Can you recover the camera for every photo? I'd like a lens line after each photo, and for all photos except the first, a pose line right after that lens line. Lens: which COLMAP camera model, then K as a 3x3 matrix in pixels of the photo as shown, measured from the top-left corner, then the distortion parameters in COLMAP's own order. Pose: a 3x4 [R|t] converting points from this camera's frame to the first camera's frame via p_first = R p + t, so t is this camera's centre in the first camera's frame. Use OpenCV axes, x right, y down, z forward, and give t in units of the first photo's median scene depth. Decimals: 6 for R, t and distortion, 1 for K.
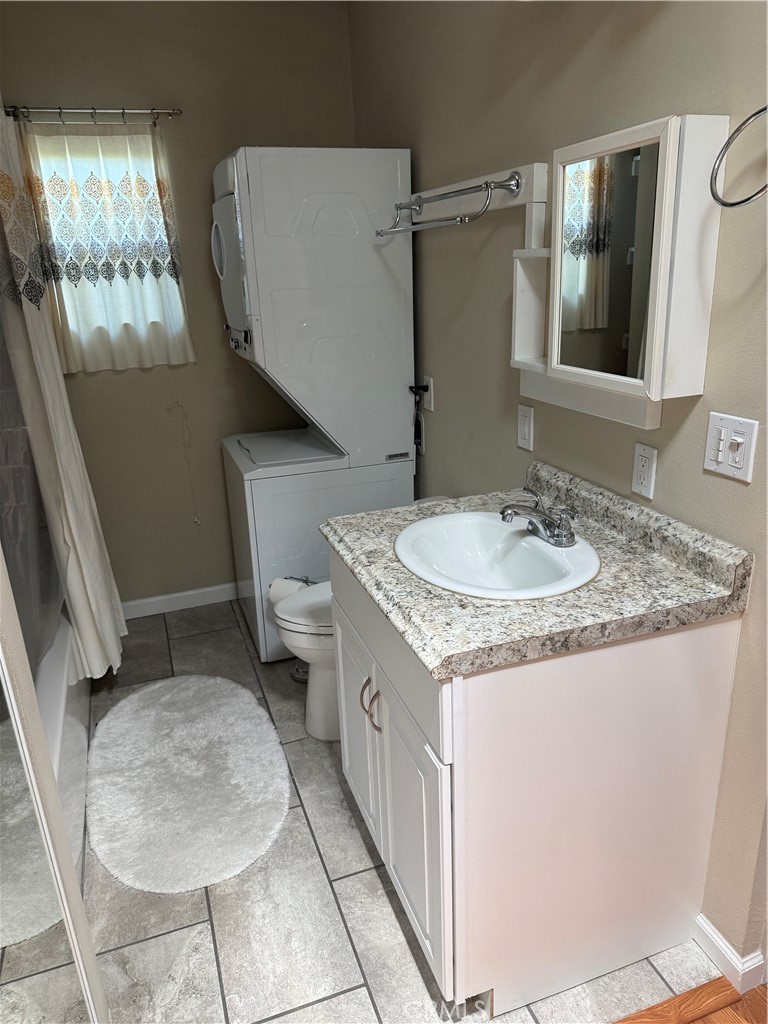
lens RADIAL K [[726.2, 0, 387.5], [0, 726.2, 513.6], [0, 0, 1]] dist [0.032719, -0.032852]
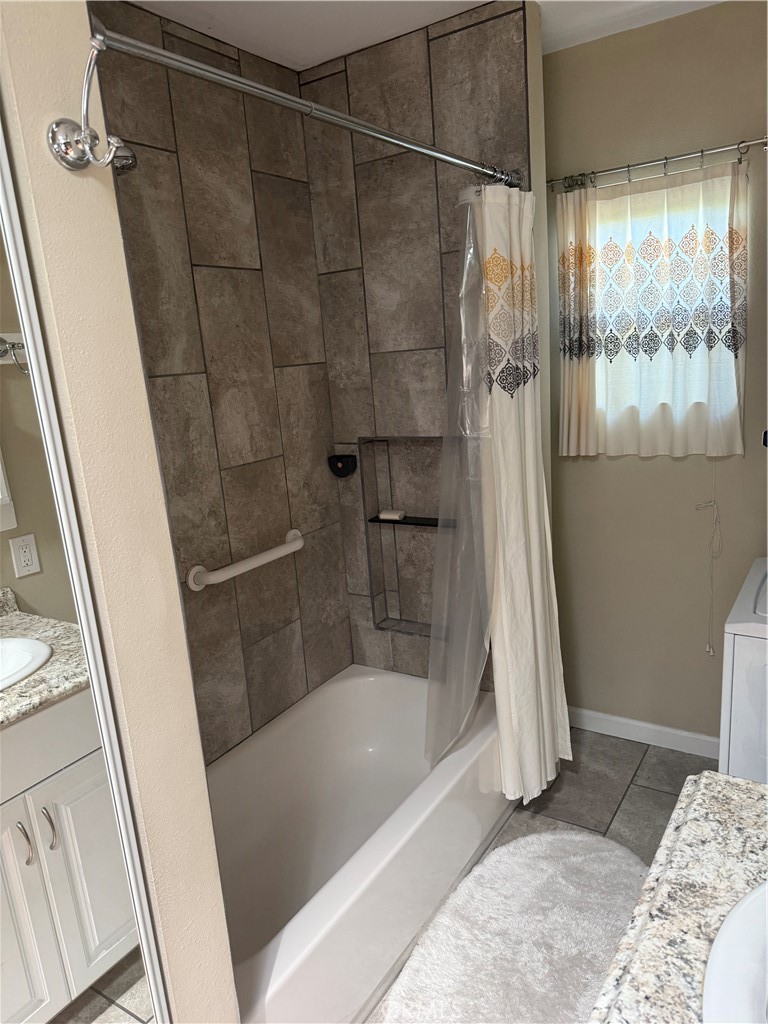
lens RADIAL K [[726.2, 0, 387.5], [0, 726.2, 513.6], [0, 0, 1]] dist [0.032719, -0.032852]
pose [[0.604111, 0.178182, -0.776725, 0.134093], [-0.212343, 0.975436, 0.058613, -0.126667], [0.768089, 0.129524, 0.627107, 0.262568]]
